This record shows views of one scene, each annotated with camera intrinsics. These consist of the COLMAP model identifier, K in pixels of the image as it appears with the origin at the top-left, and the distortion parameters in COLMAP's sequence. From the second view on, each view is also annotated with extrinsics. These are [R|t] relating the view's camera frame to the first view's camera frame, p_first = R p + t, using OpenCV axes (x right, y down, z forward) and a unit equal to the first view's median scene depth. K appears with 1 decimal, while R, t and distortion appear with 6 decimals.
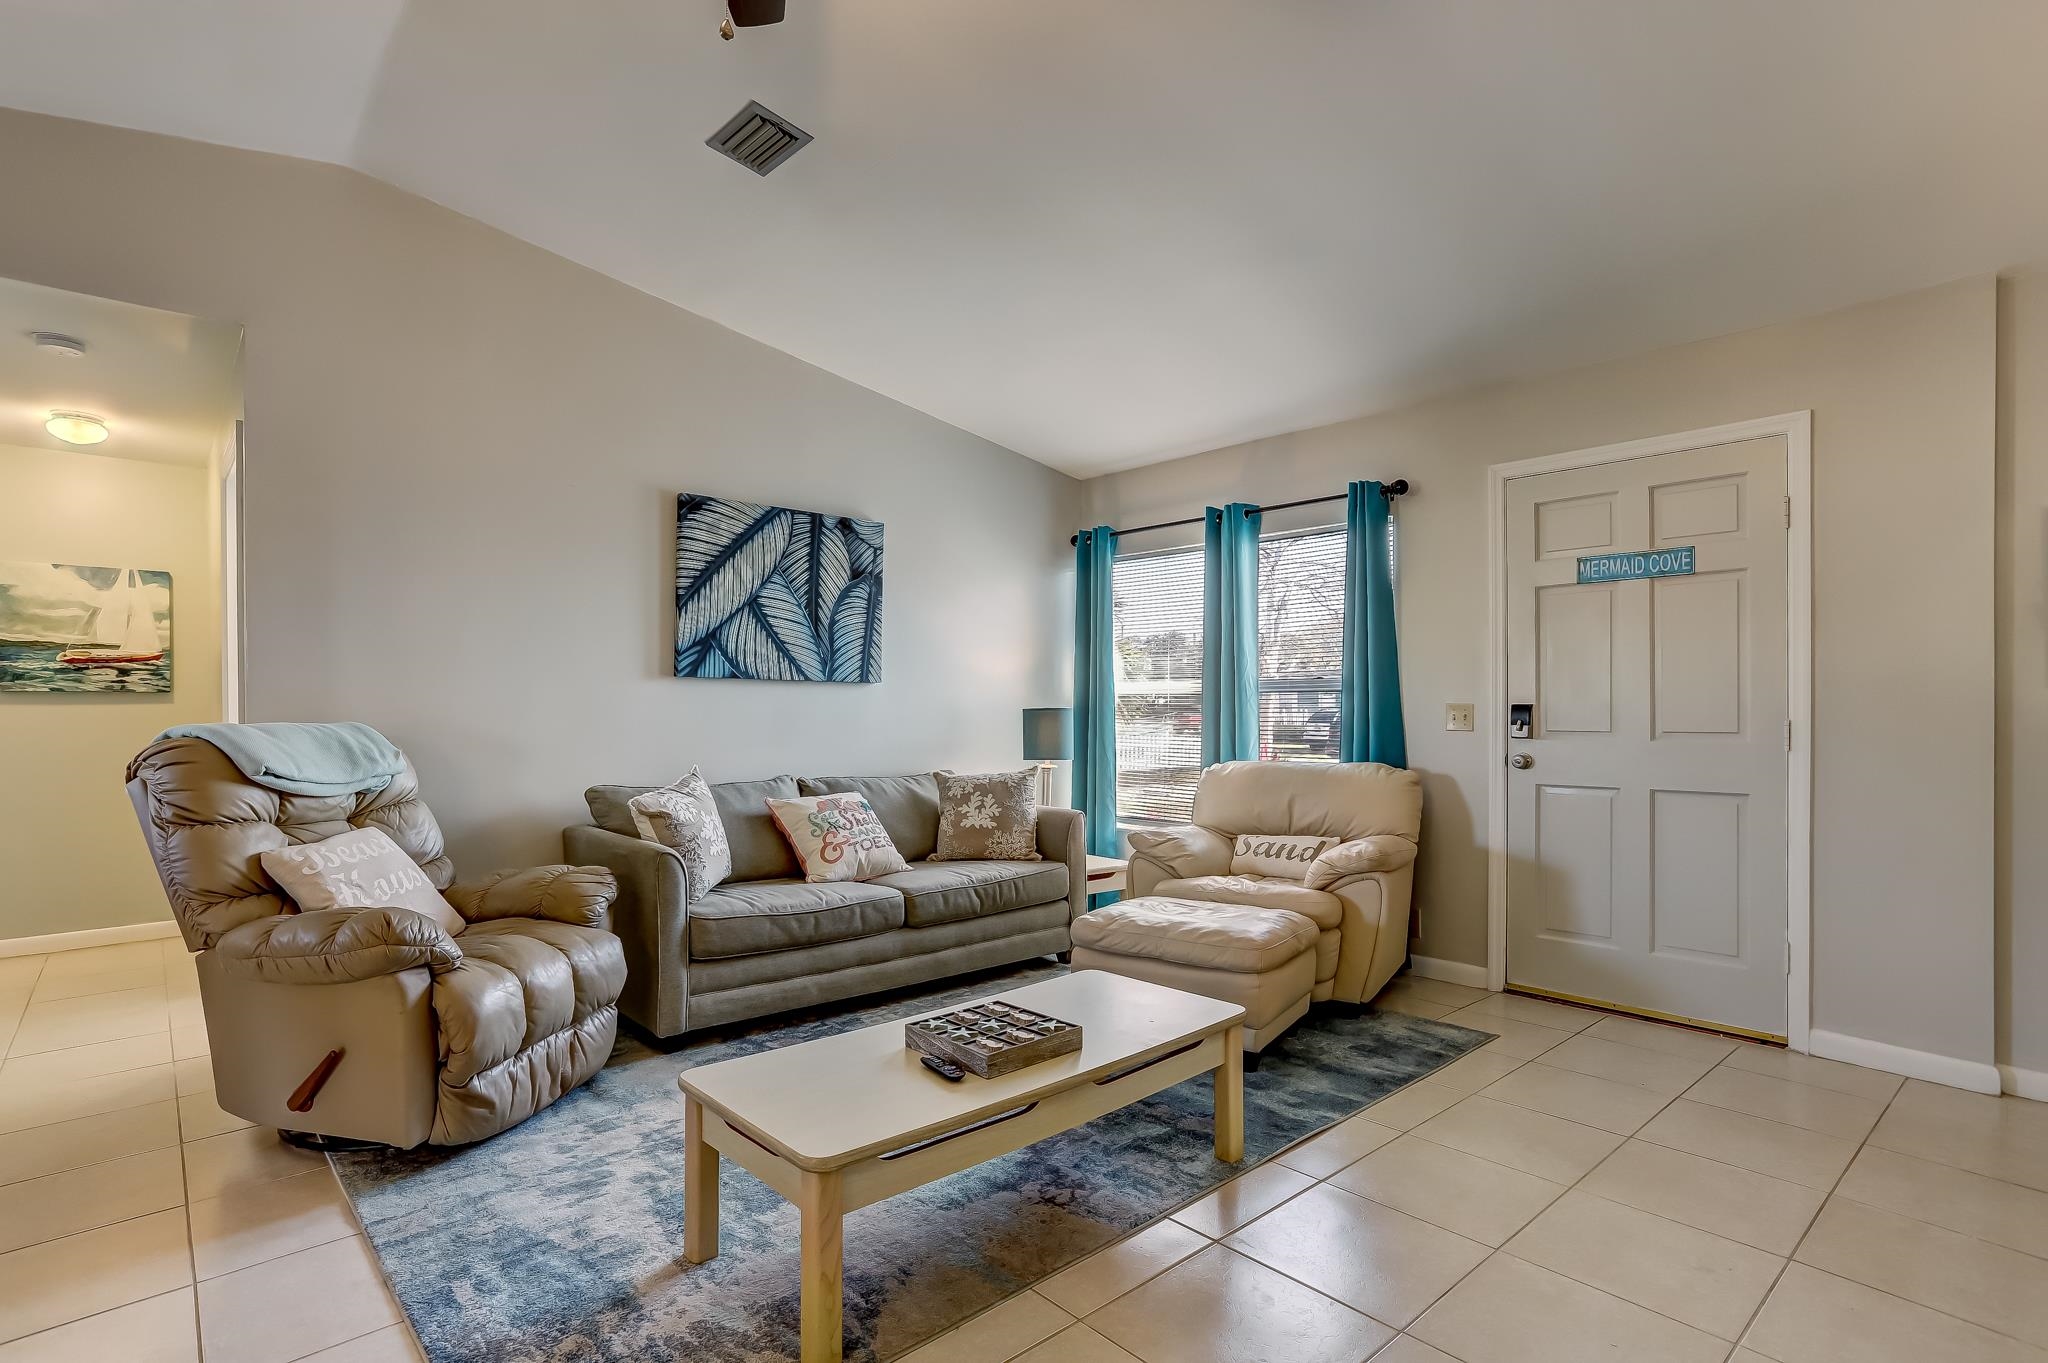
lens RADIAL K [[1014.5, 0, 995.4], [0, 1014.5, 713.1], [0, 0, 1]] dist [-0.061080, 0.028744]
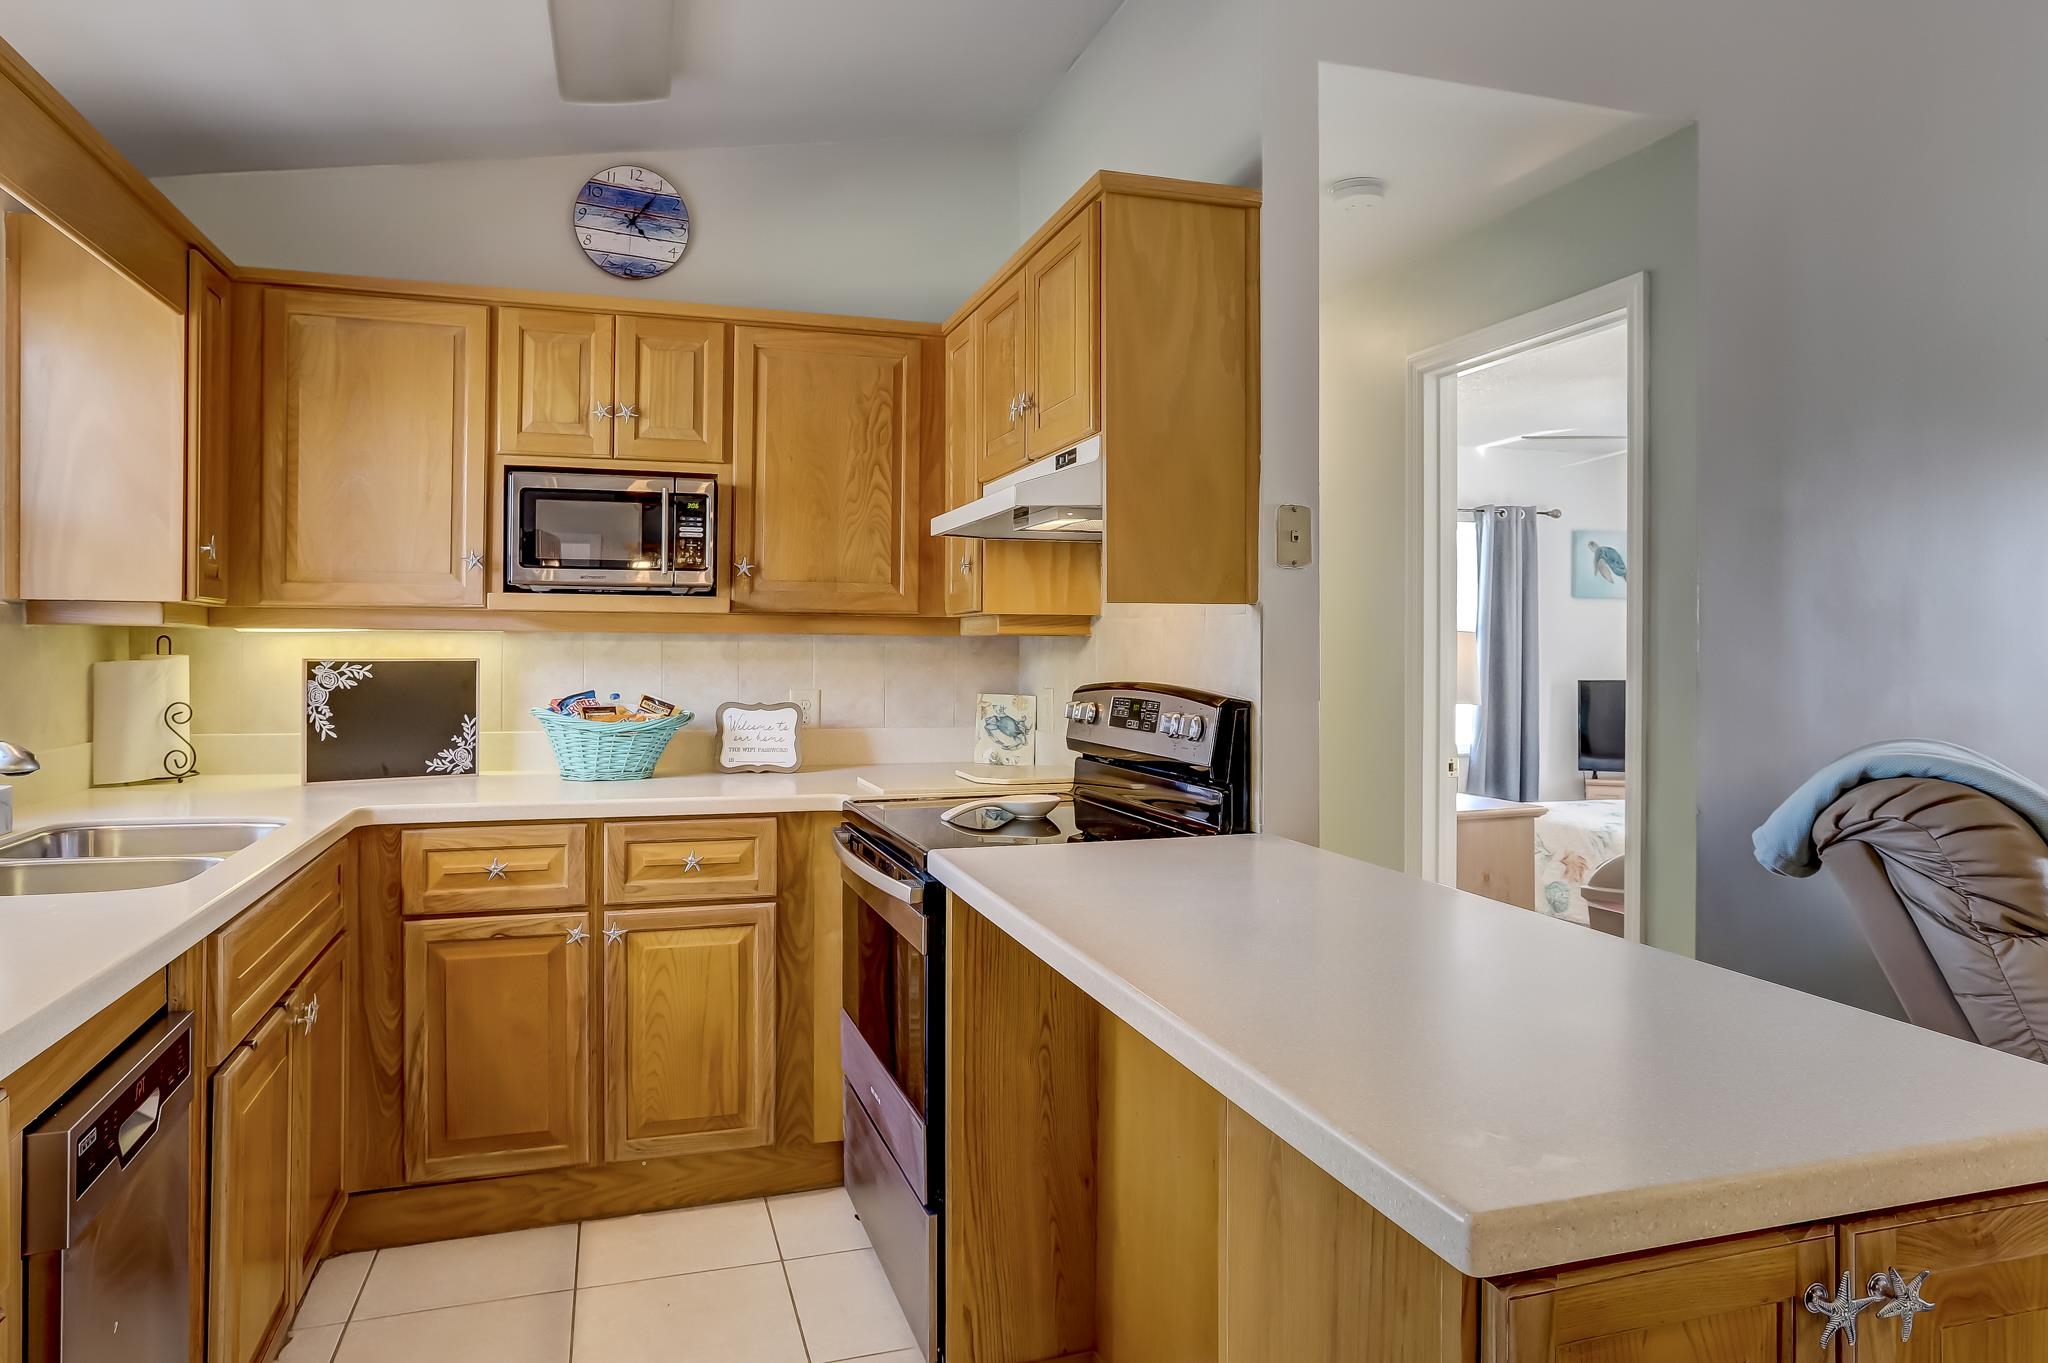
lens RADIAL K [[1264.1, 0, 1001.6], [0, 1264.1, 627.8], [0, 0, 1]] dist [-0.031332, 0.027267]
pose [[0.918463, -0.000049, -0.395506, -0.677693], [-0.008494, 0.999767, -0.019848, -0.030217], [0.395415, 0.021589, 0.918249, 0.053815]]
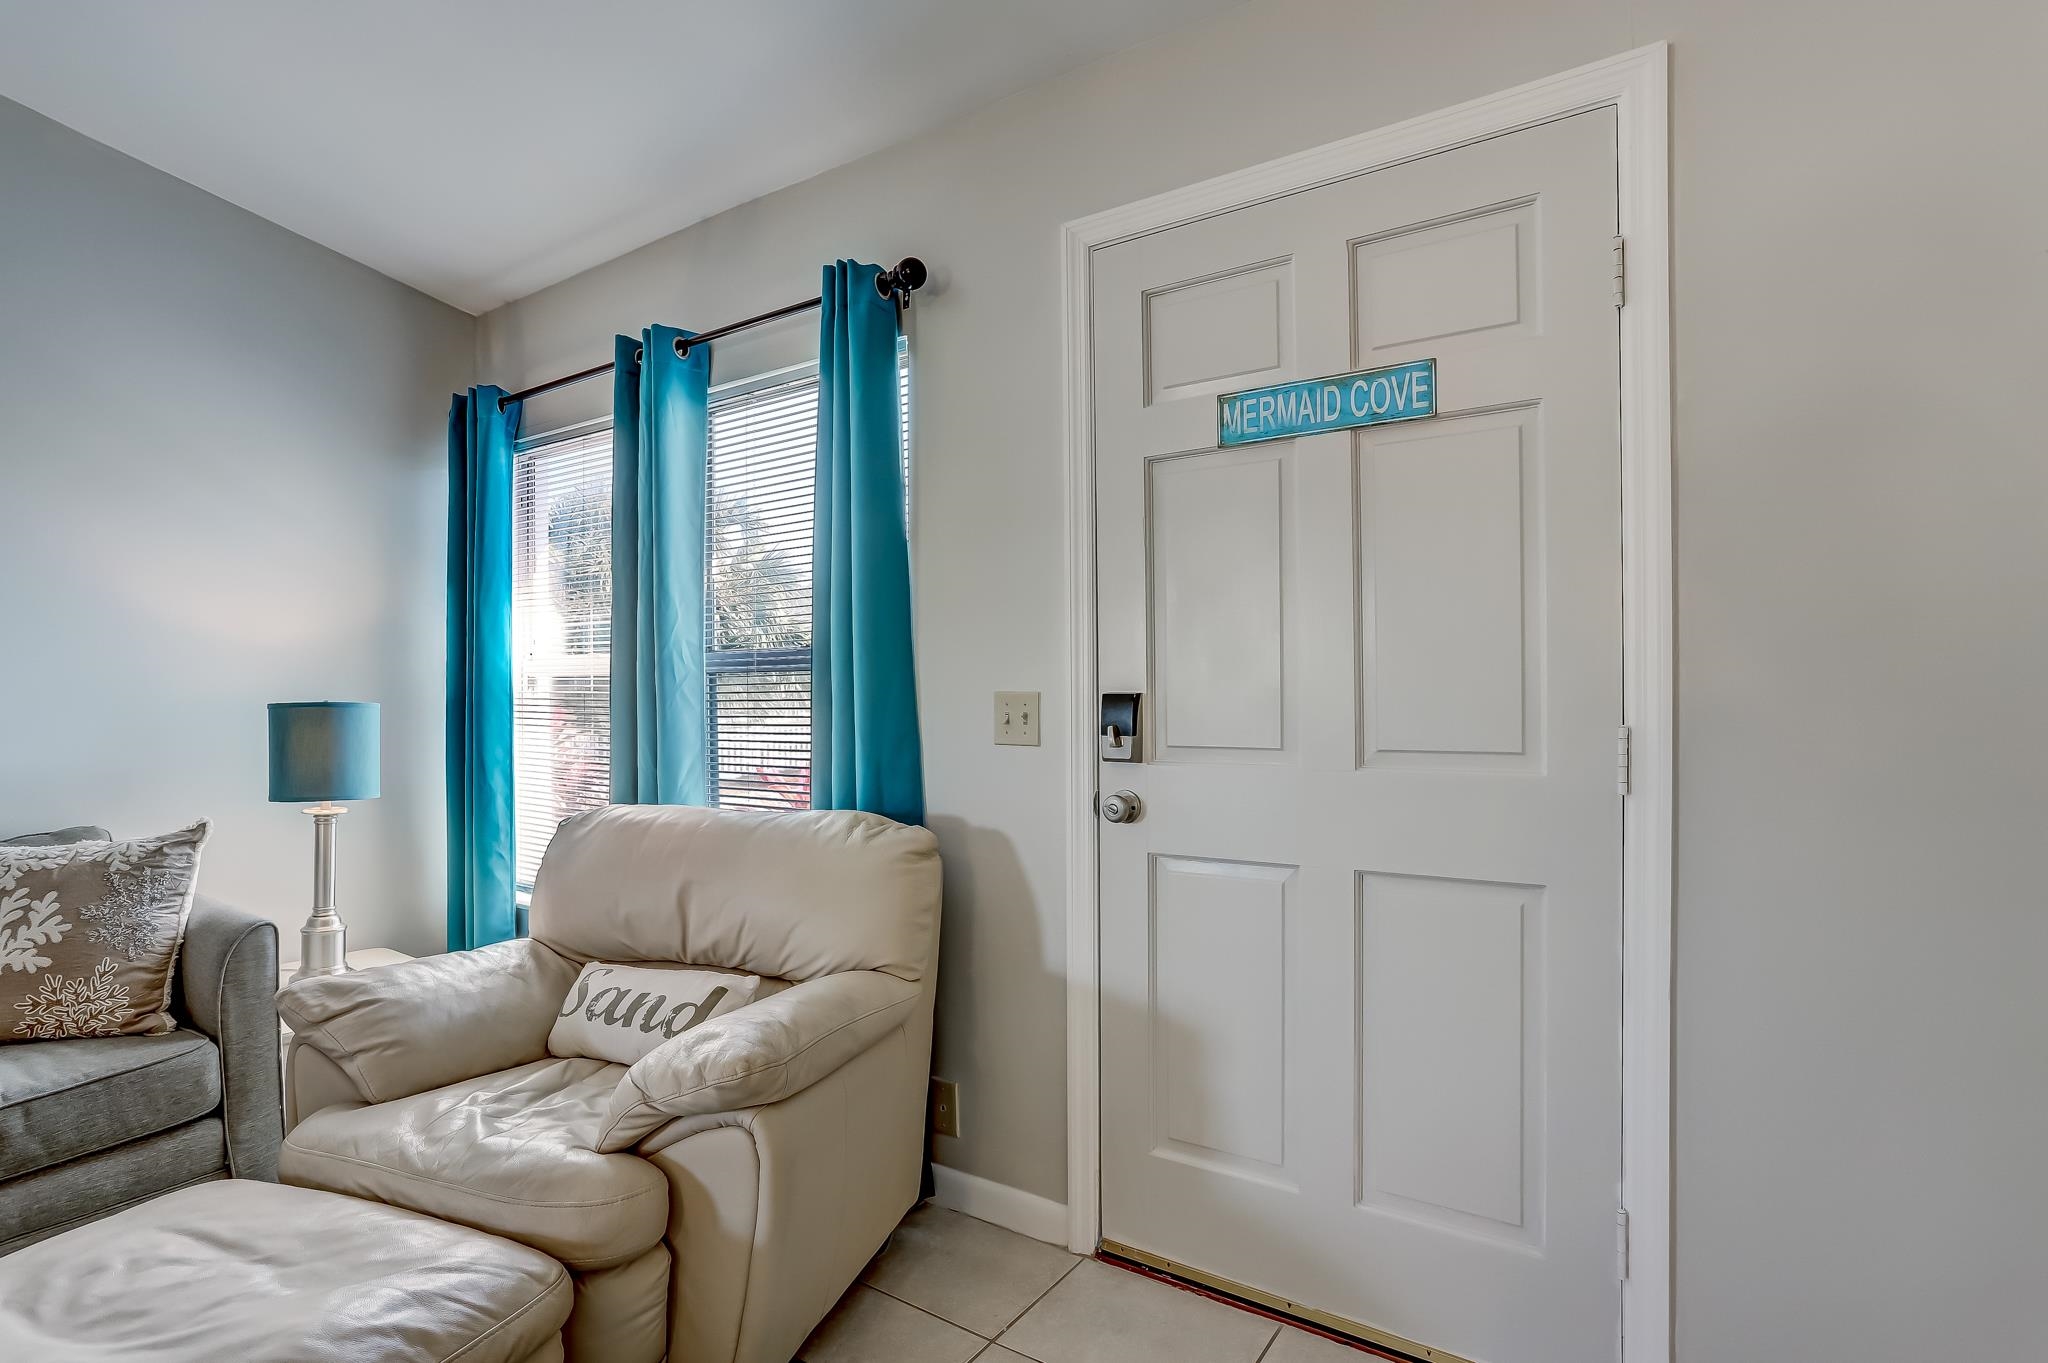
lens RADIAL K [[1014.5, 0, 1007.2], [0, 1014.5, 701.3], [0, 0, 1]] dist [-0.061080, 0.028744]
pose [[0.964964, -0.004859, 0.262336, 0.331212], [0.005303, 0.999985, -0.000983, -0.004558], [-0.262327, 0.002340, 0.964976, 0.514109]]
